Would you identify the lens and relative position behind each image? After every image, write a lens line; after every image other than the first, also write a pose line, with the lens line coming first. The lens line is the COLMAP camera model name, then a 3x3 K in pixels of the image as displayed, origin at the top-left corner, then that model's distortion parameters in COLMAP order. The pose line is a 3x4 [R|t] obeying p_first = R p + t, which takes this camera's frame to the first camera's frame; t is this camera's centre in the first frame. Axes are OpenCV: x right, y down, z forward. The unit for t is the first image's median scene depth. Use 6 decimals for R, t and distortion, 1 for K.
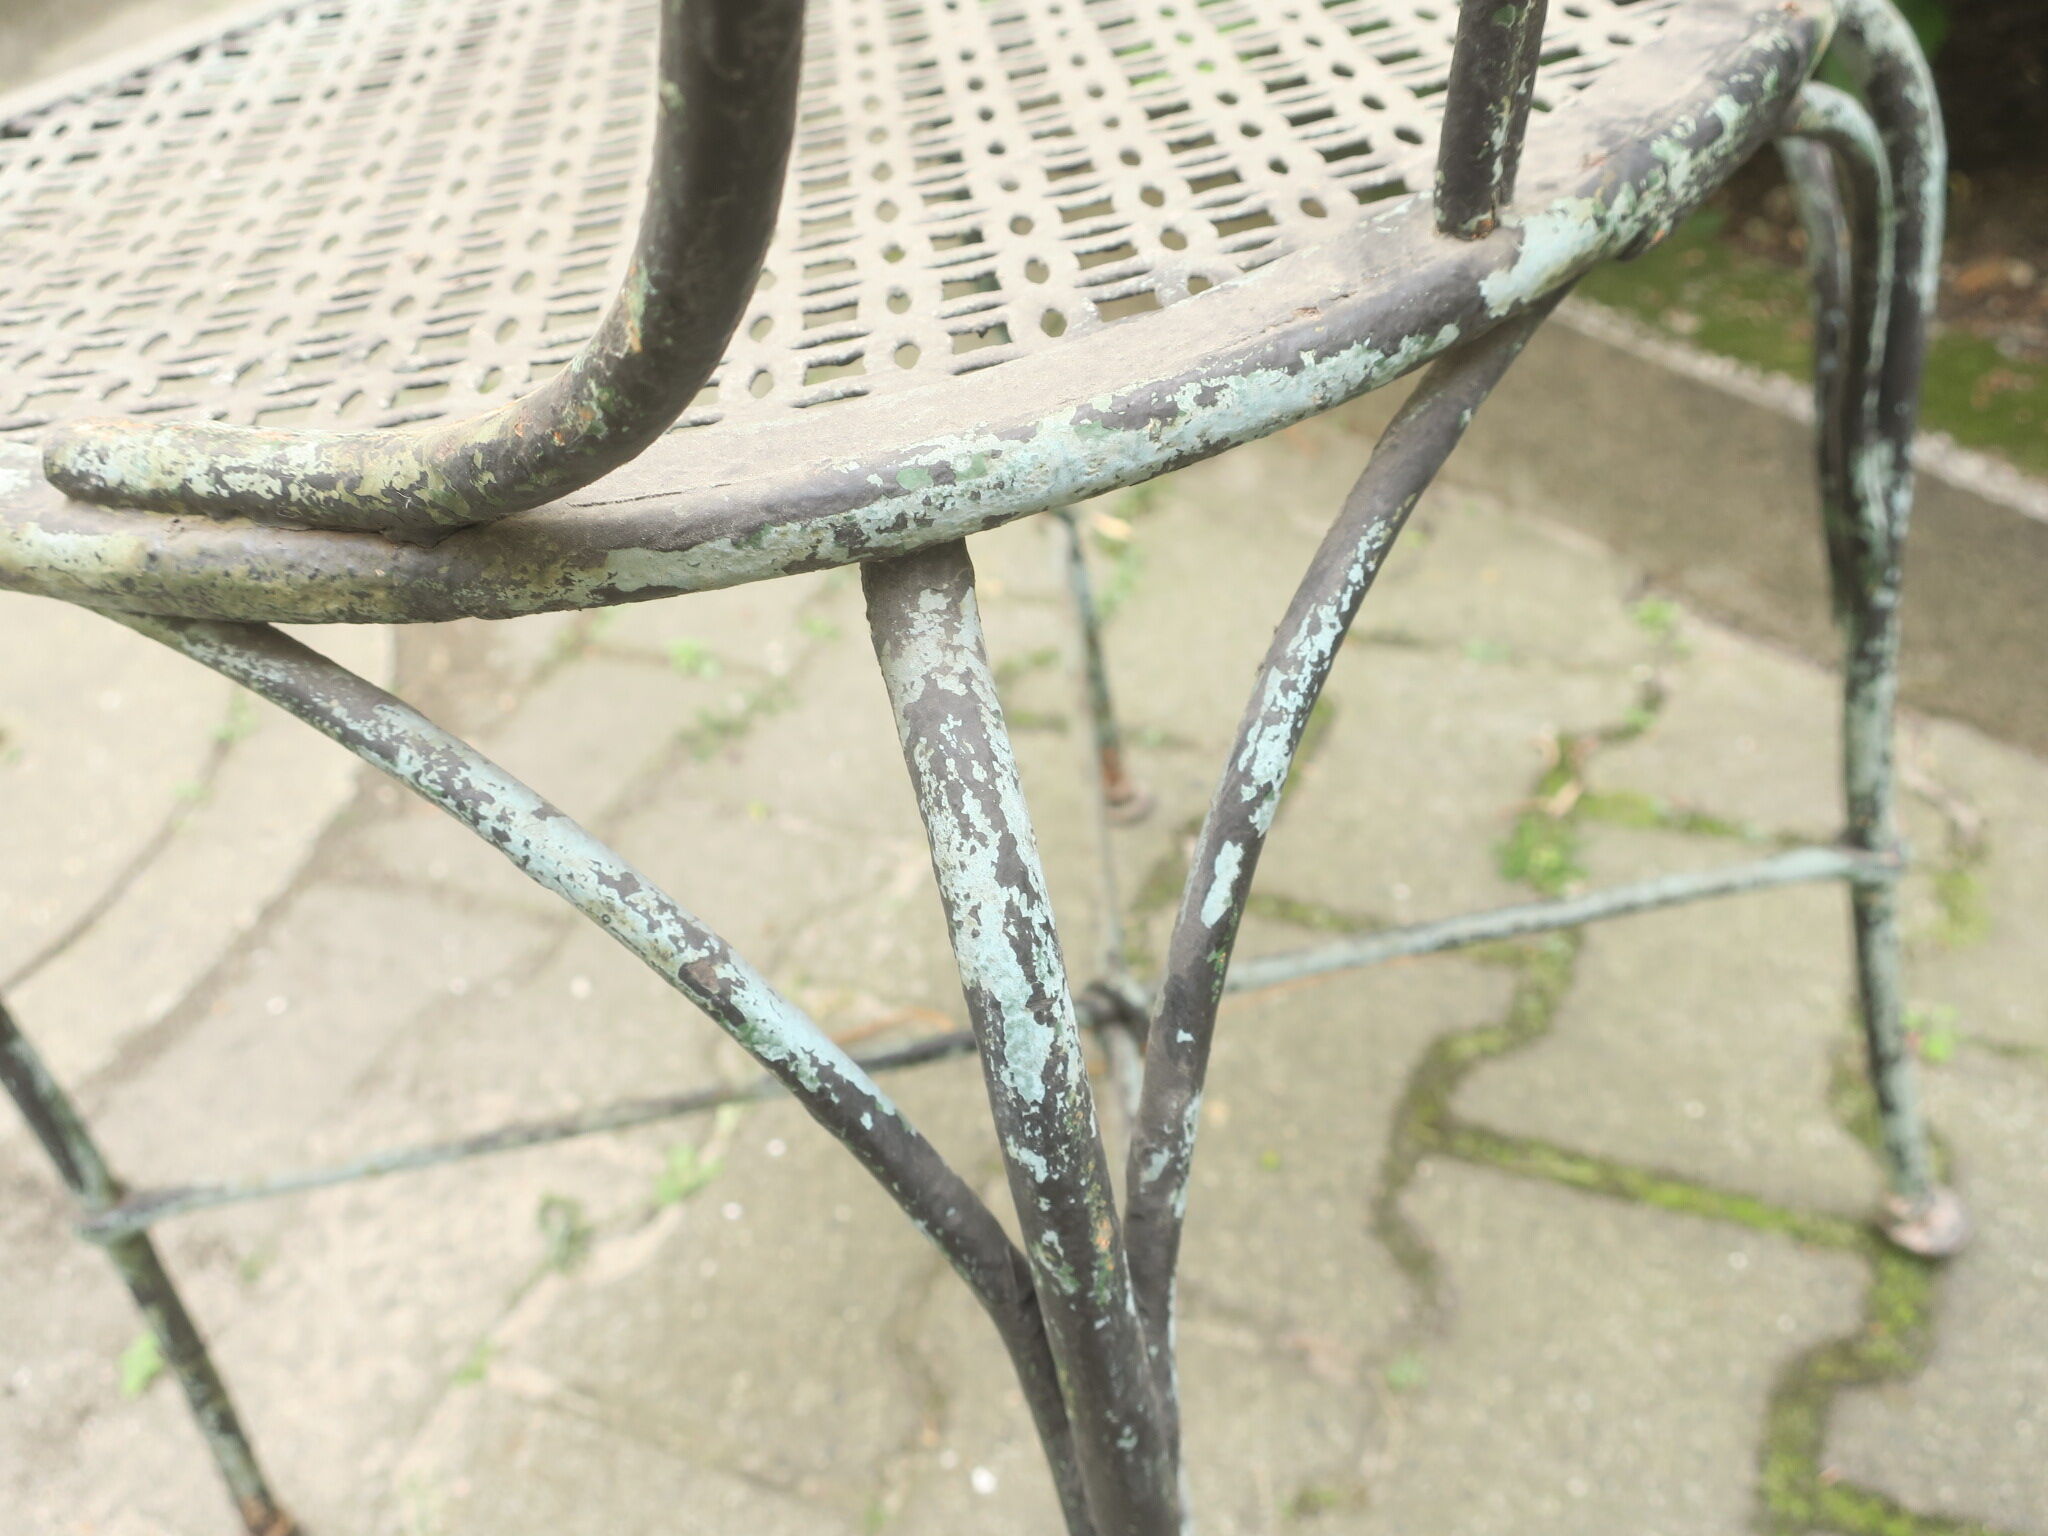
lens RADIAL K [[1808.2, 0, 1024.0], [0, 1808.2, 768.0], [0, 0, 1]] dist [-0.007336, 0.005518]
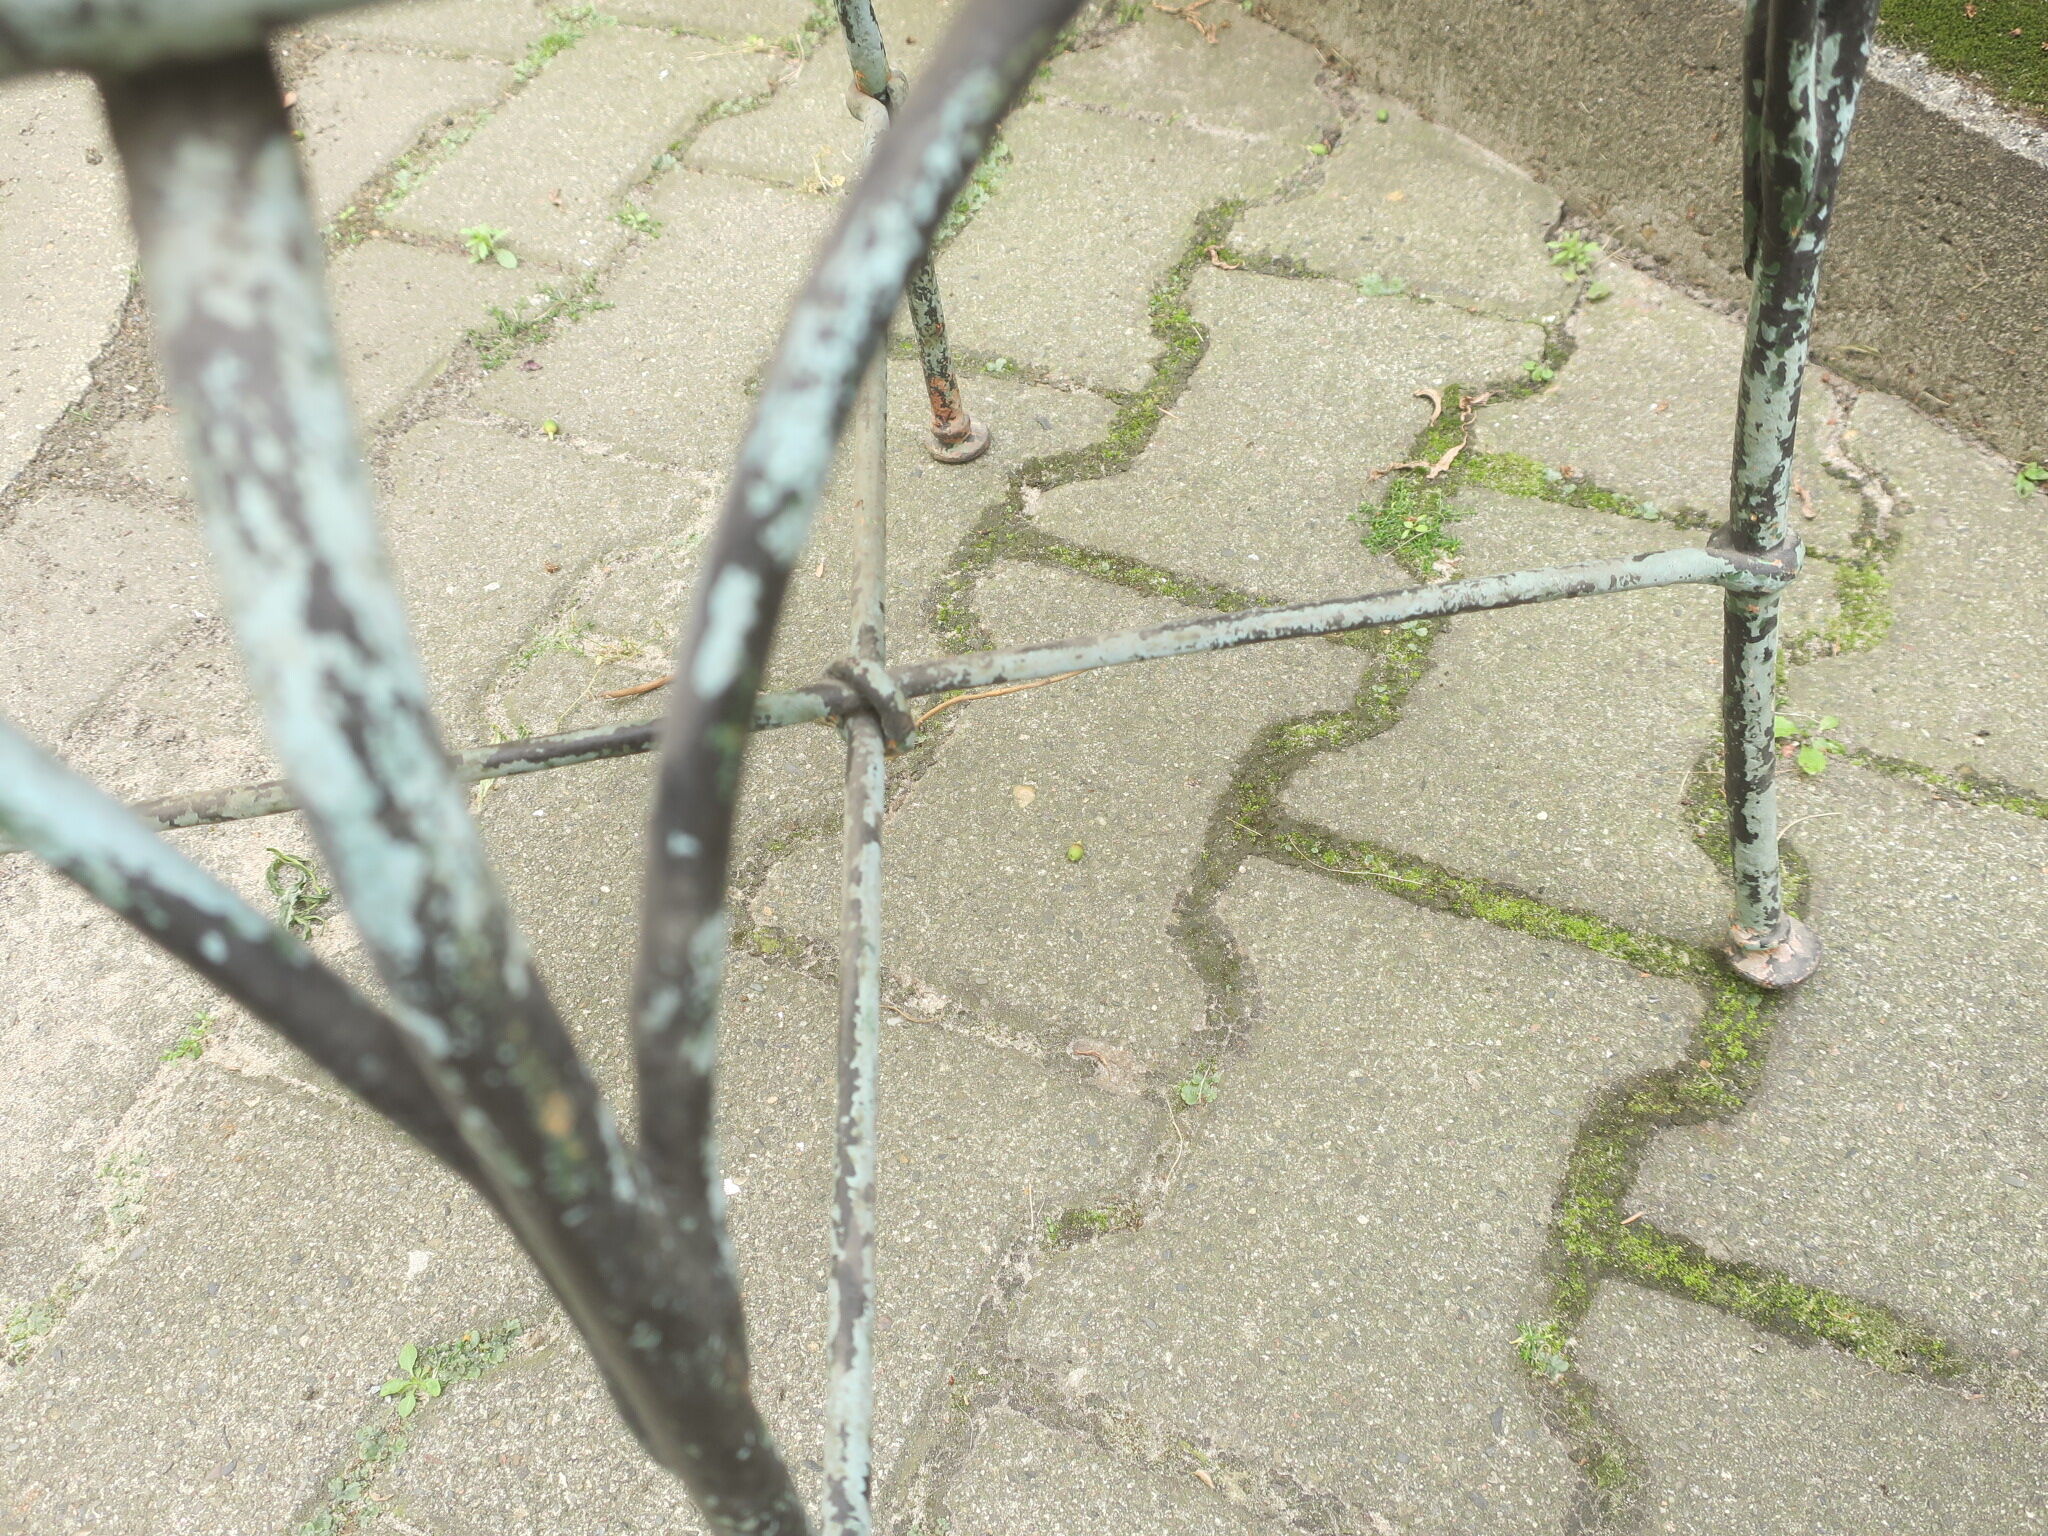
lens RADIAL K [[1830.1, 0, 1024.0], [0, 1830.1, 768.0], [0, 0, 1]] dist [-0.001115, 0.014231]
pose [[0.998105, 0.038799, 0.047759, 0.073449], [-0.047758, 0.977877, 0.203657, -0.011497], [-0.038800, -0.205552, 0.977877, 0.125765]]
